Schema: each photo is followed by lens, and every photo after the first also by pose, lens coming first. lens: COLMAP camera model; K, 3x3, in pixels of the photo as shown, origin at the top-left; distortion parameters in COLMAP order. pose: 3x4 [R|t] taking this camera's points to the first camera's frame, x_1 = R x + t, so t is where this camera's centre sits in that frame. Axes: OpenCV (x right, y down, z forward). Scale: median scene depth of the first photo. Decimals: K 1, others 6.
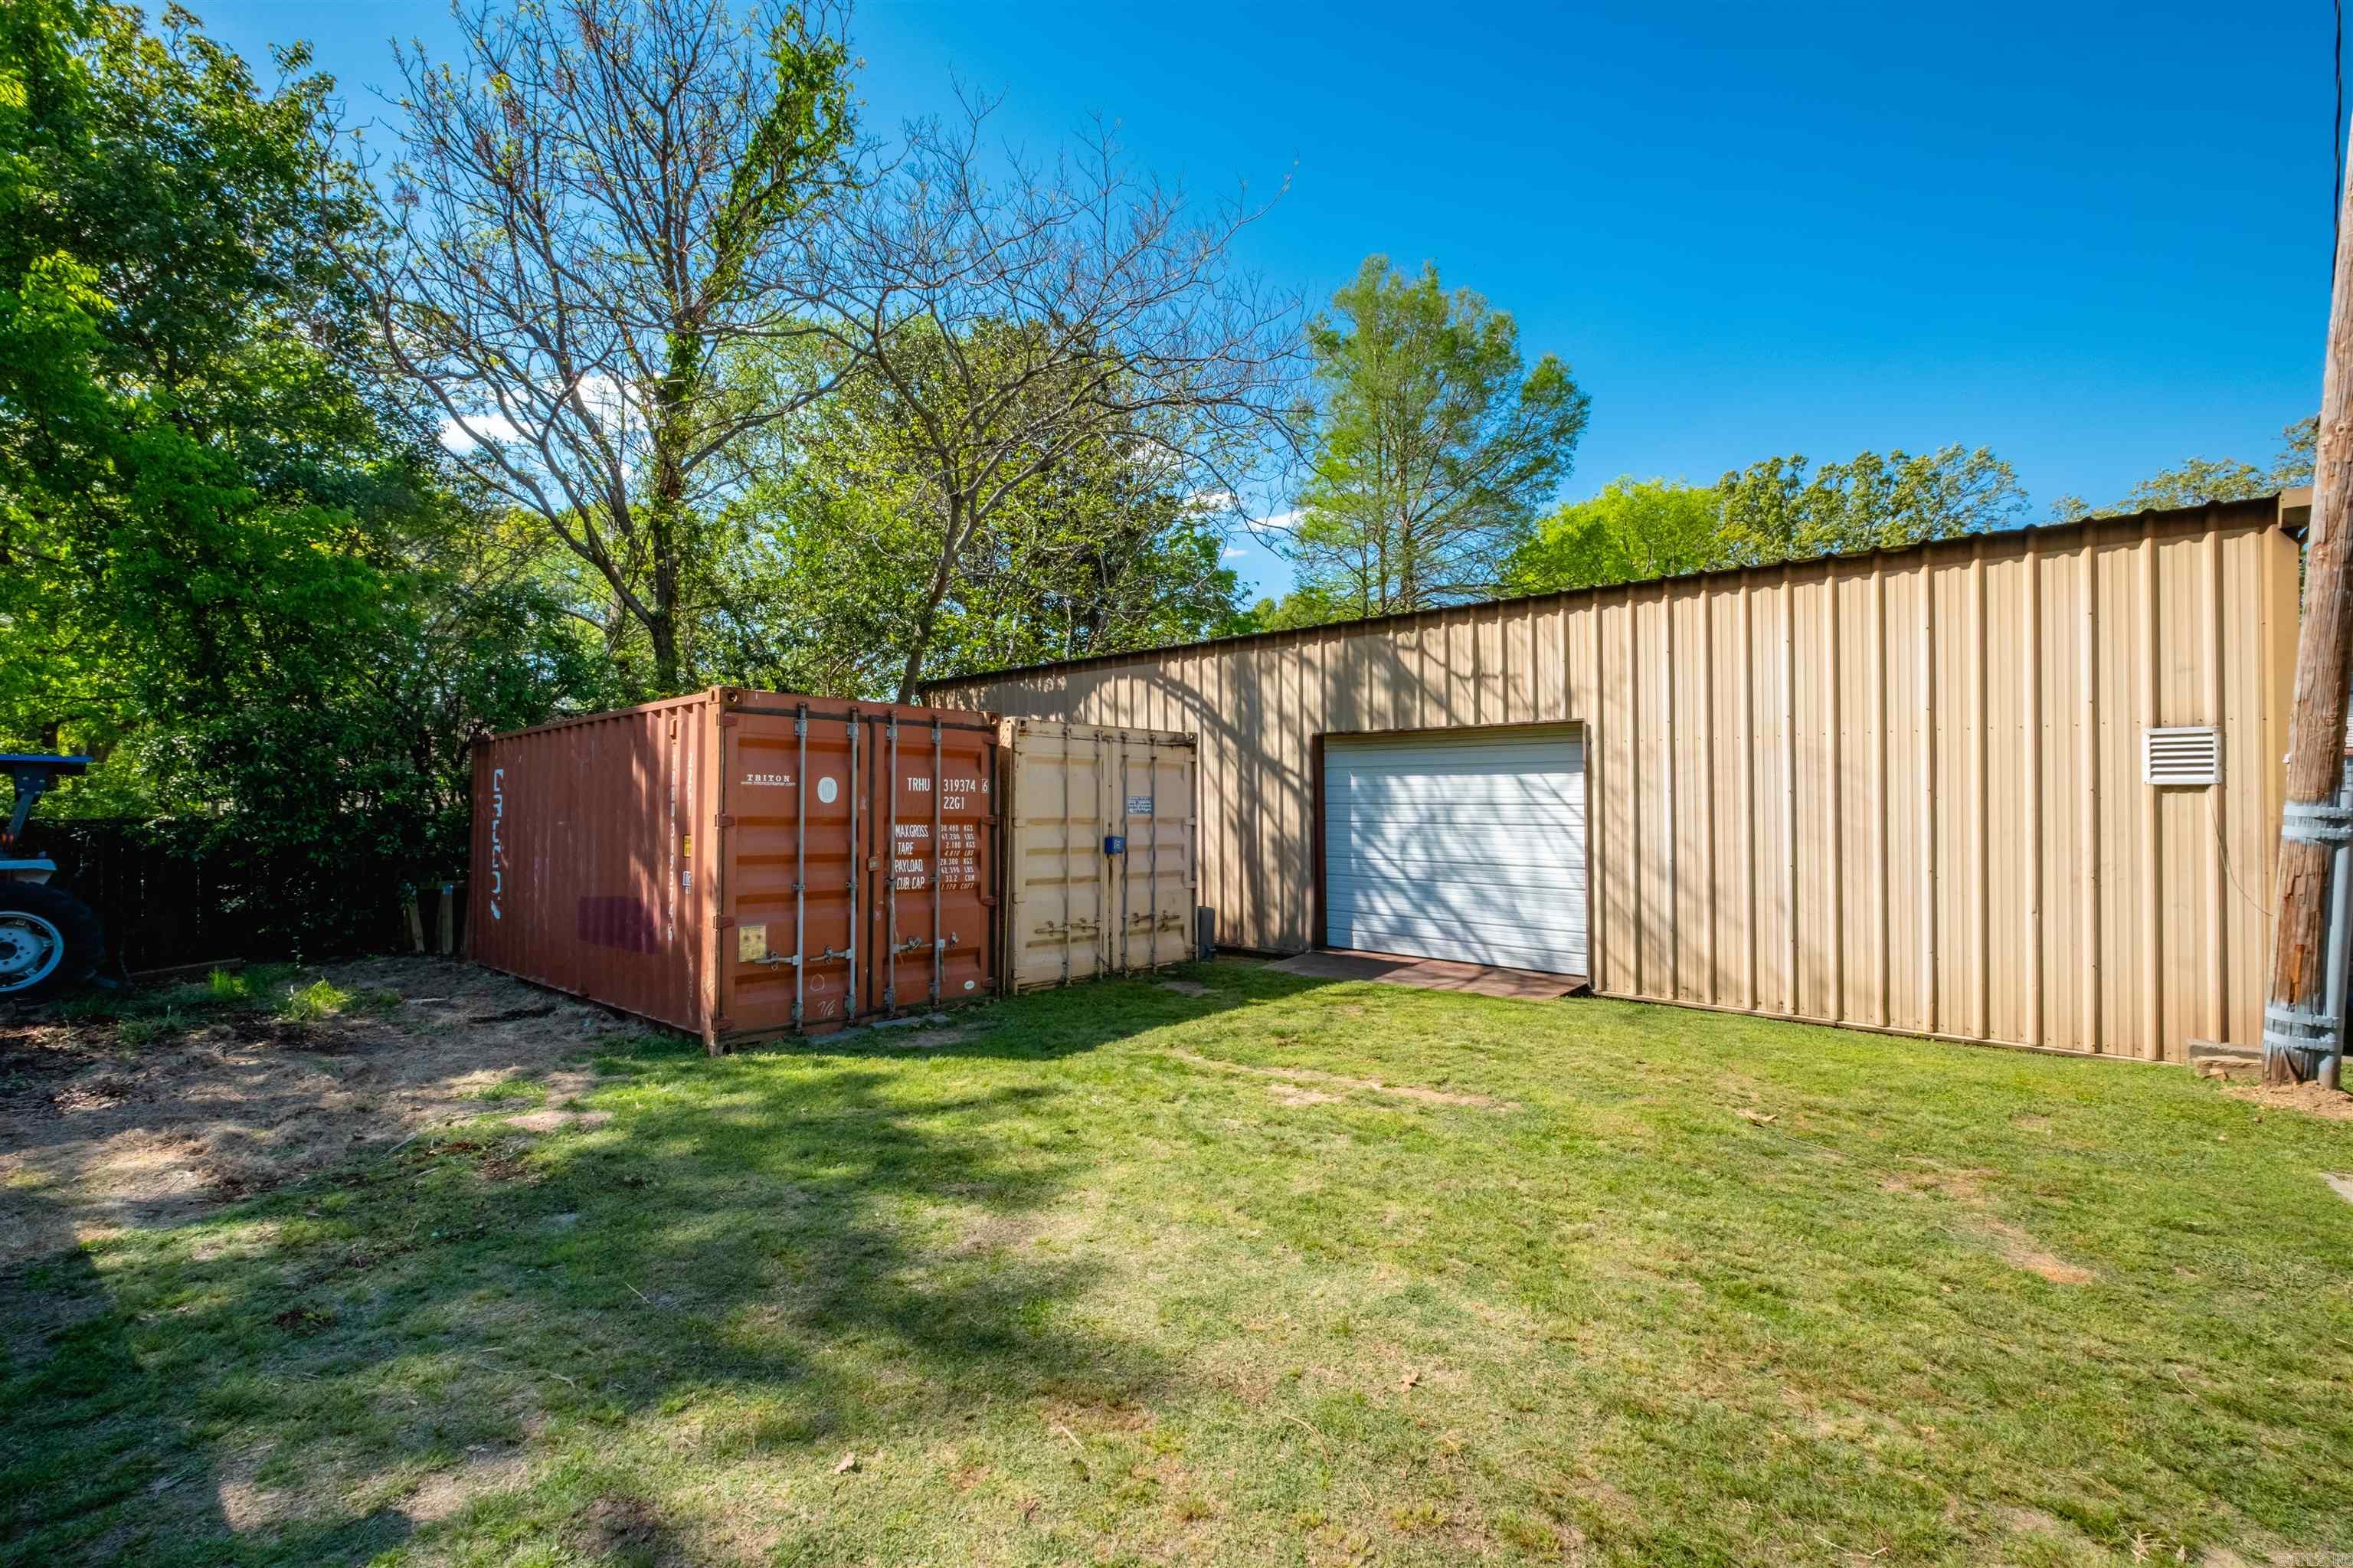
lens RADIAL K [[1007.5, 0, 1186.2], [0, 1007.5, 773.4], [0, 0, 1]] dist [0.001327, -0.002973]
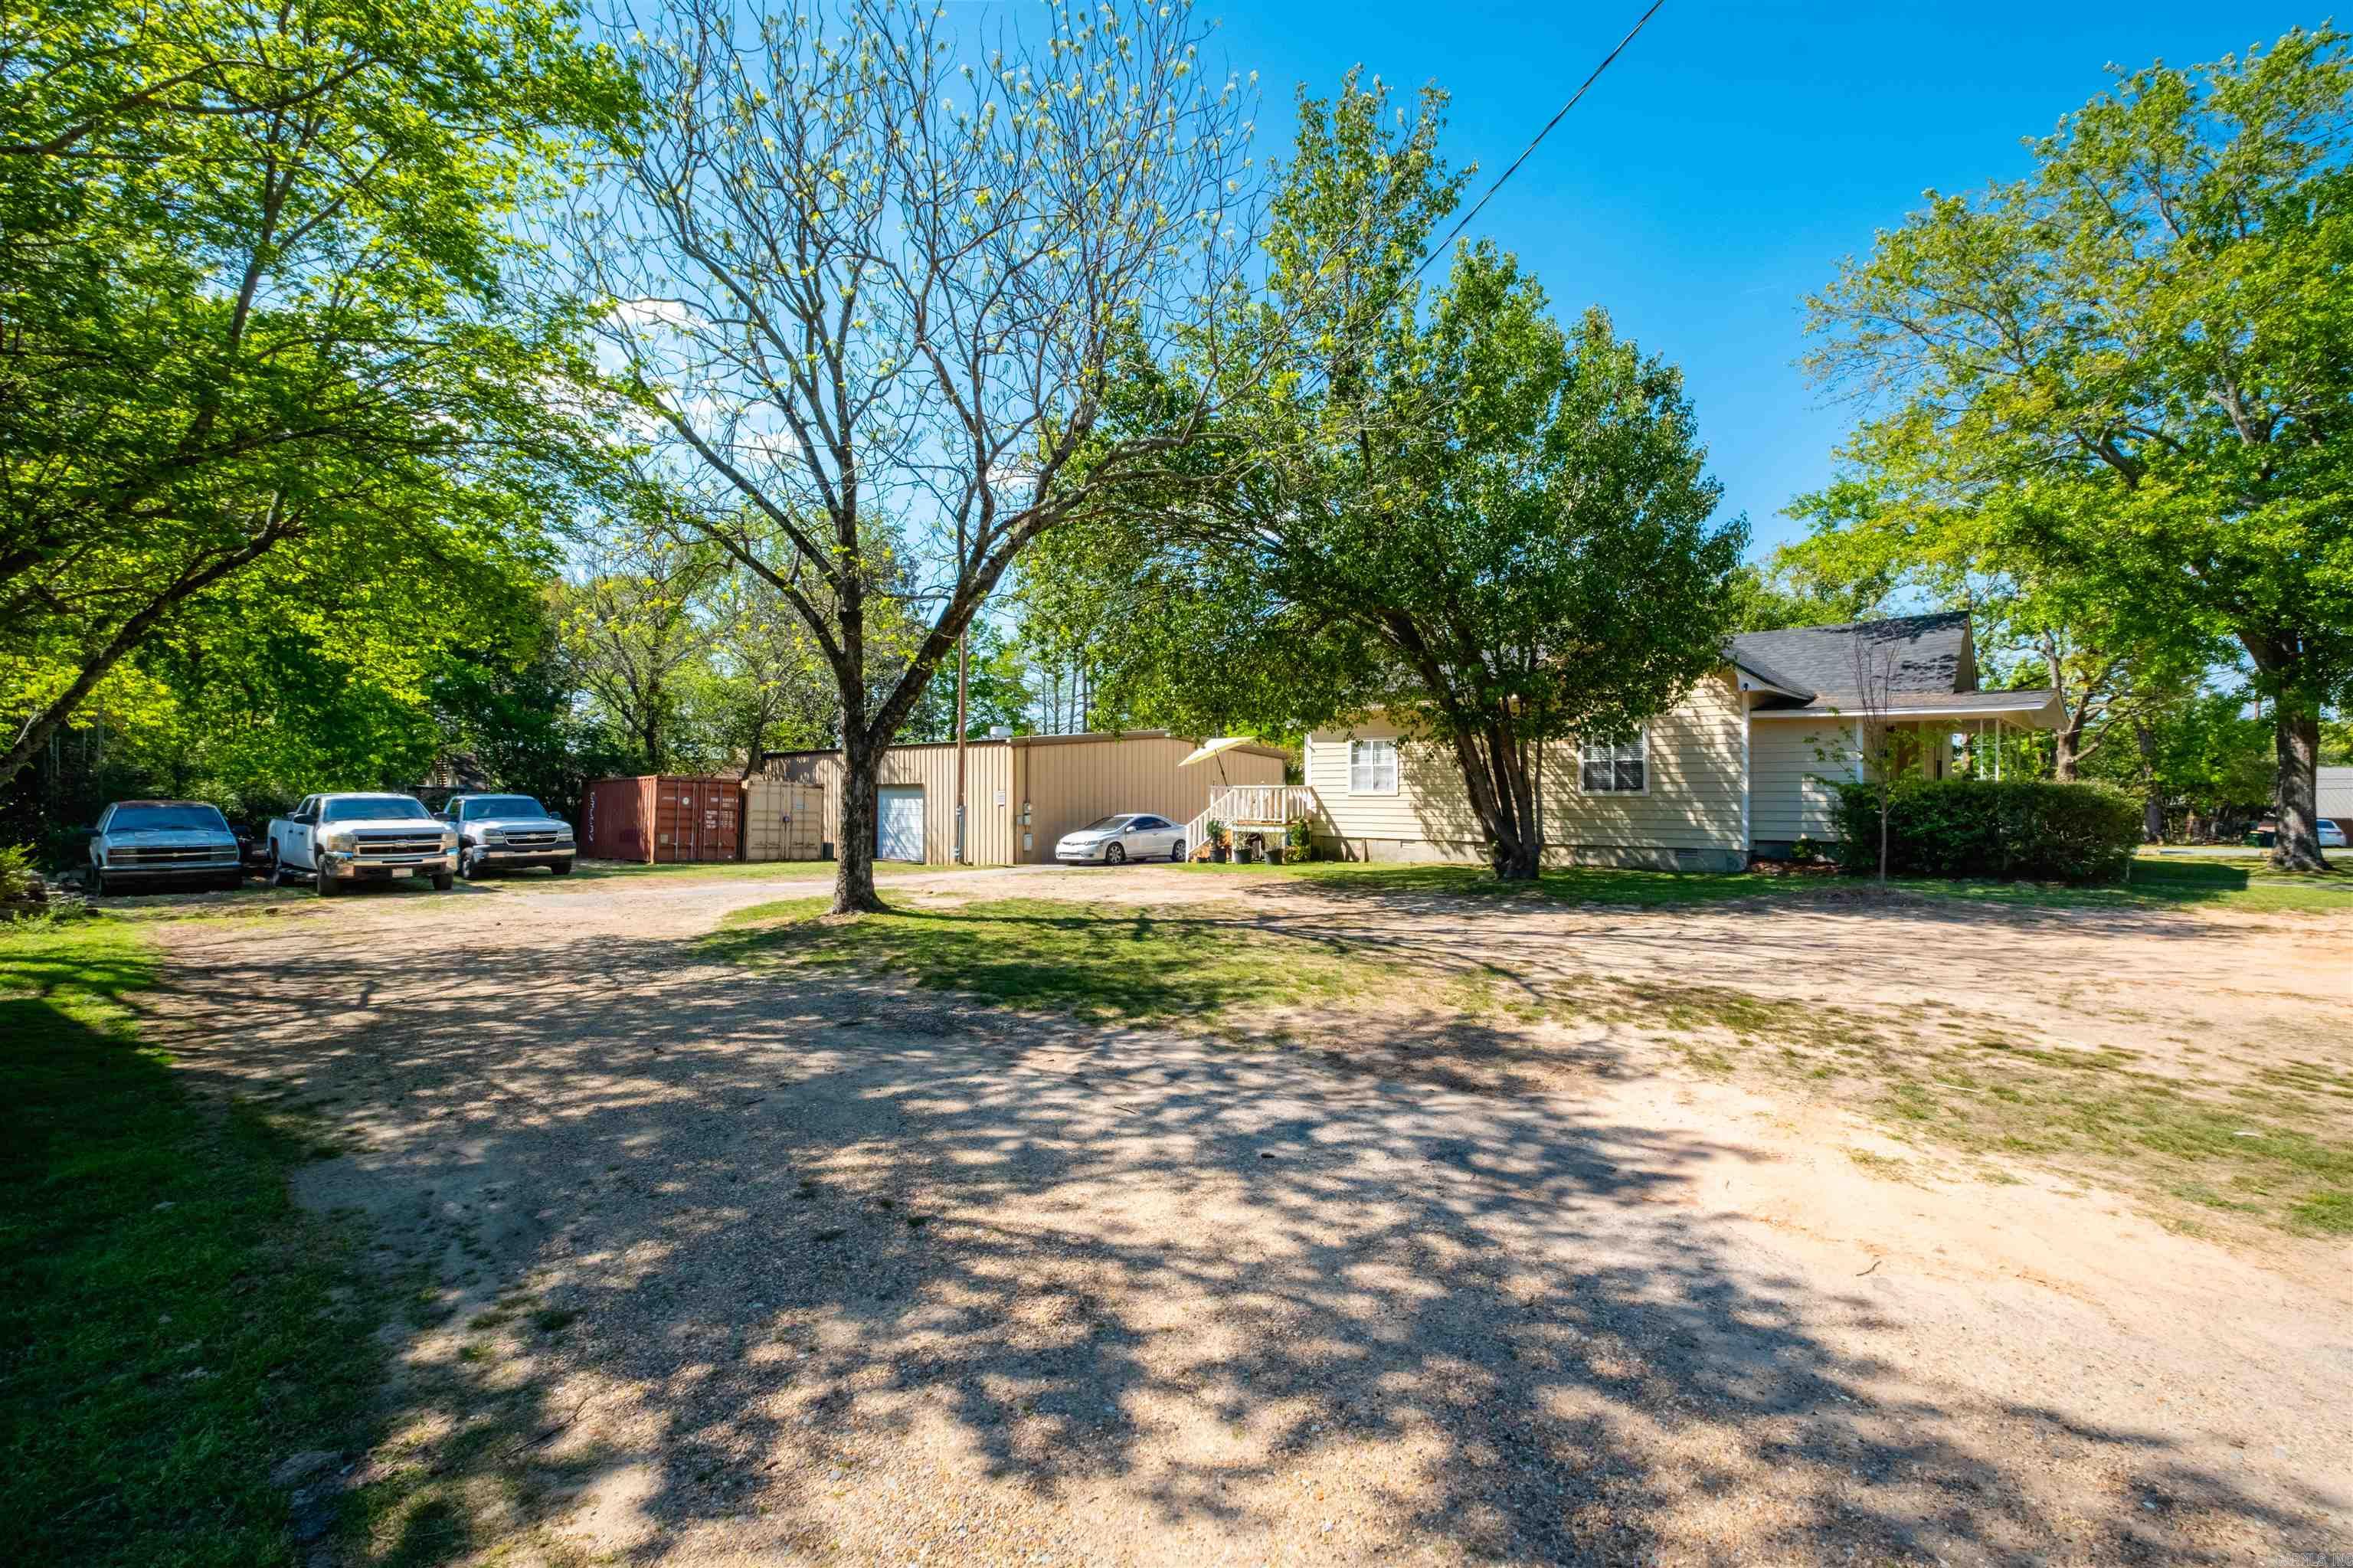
lens RADIAL K [[1007.5, 0, 1187.4], [0, 1007.5, 787.6], [0, 0, 1]] dist [0.001327, -0.002973]
pose [[0.999852, 0.015385, -0.007756, 1.137149], [-0.015399, 0.999880, -0.001672, -0.041113], [0.007730, 0.001791, 0.999969, -2.027406]]
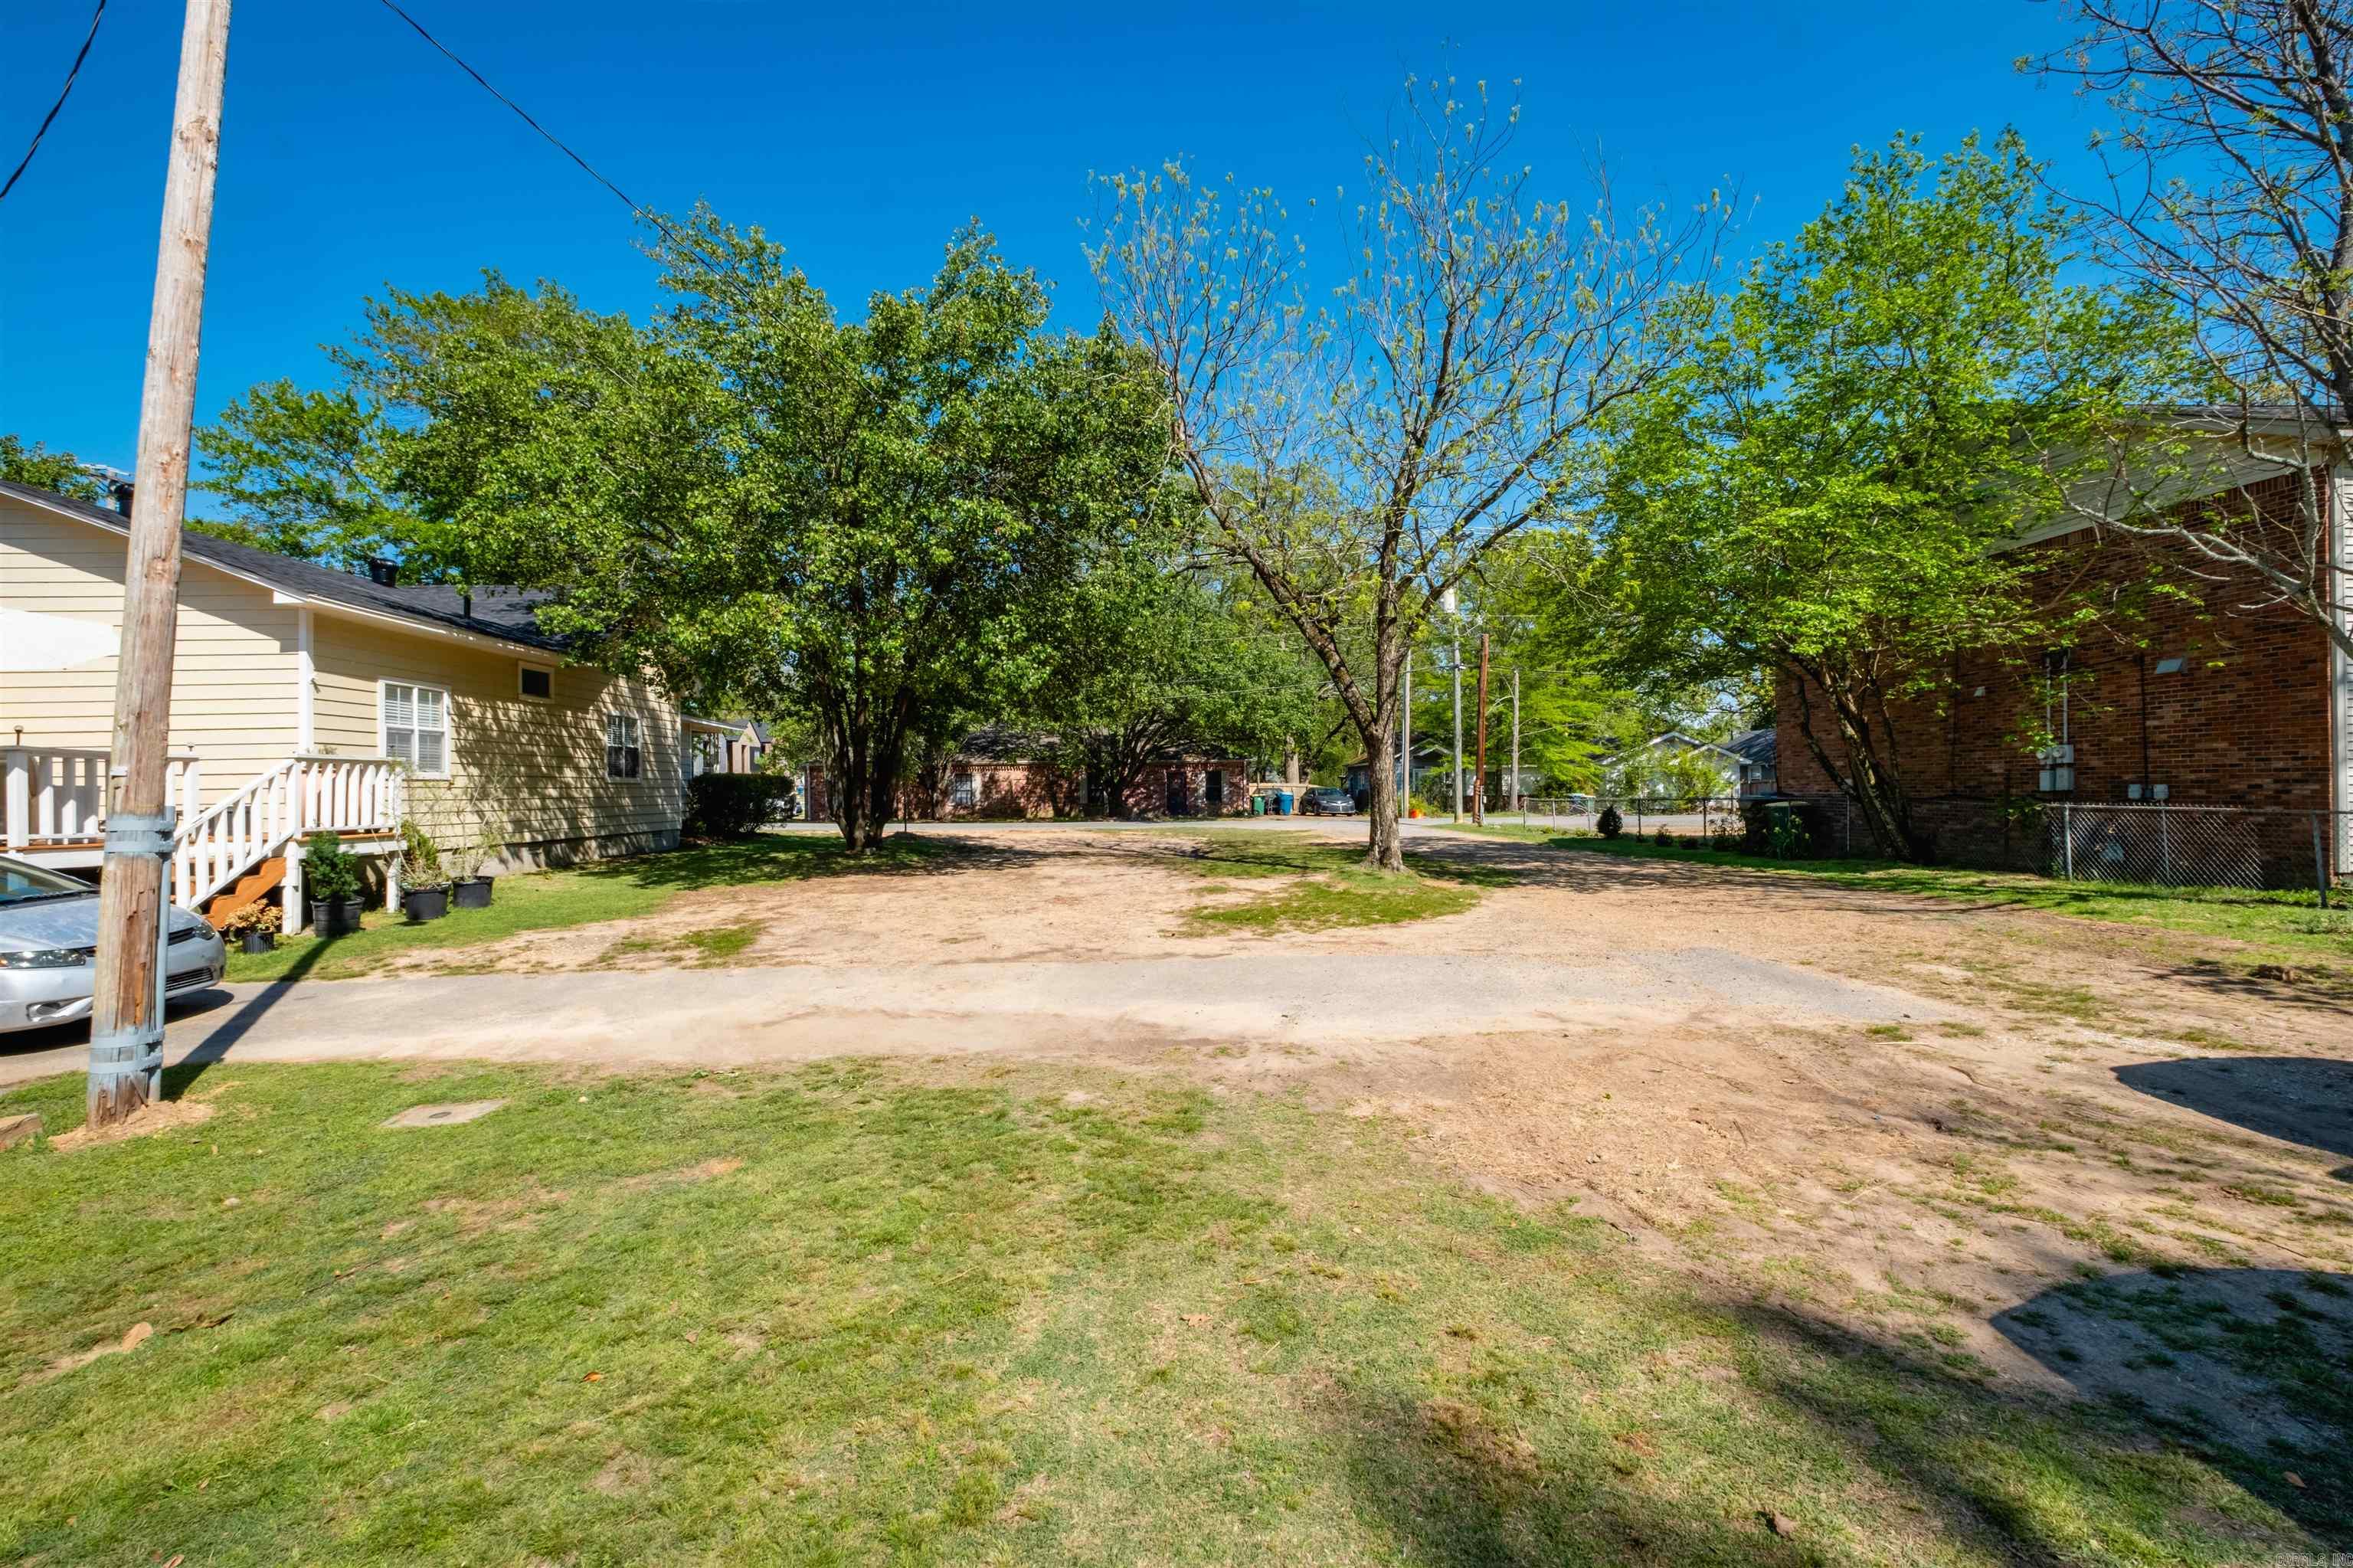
lens RADIAL K [[1007.5, 0, 1179.4], [0, 1007.5, 779.7], [0, 0, 1]] dist [0.001327, -0.002973]
pose [[-0.693459, 0.026323, 0.720015, -0.142937], [0.008157, 0.999555, -0.028686, 0.013890], [-0.720450, -0.014019, -0.693365, 0.452075]]
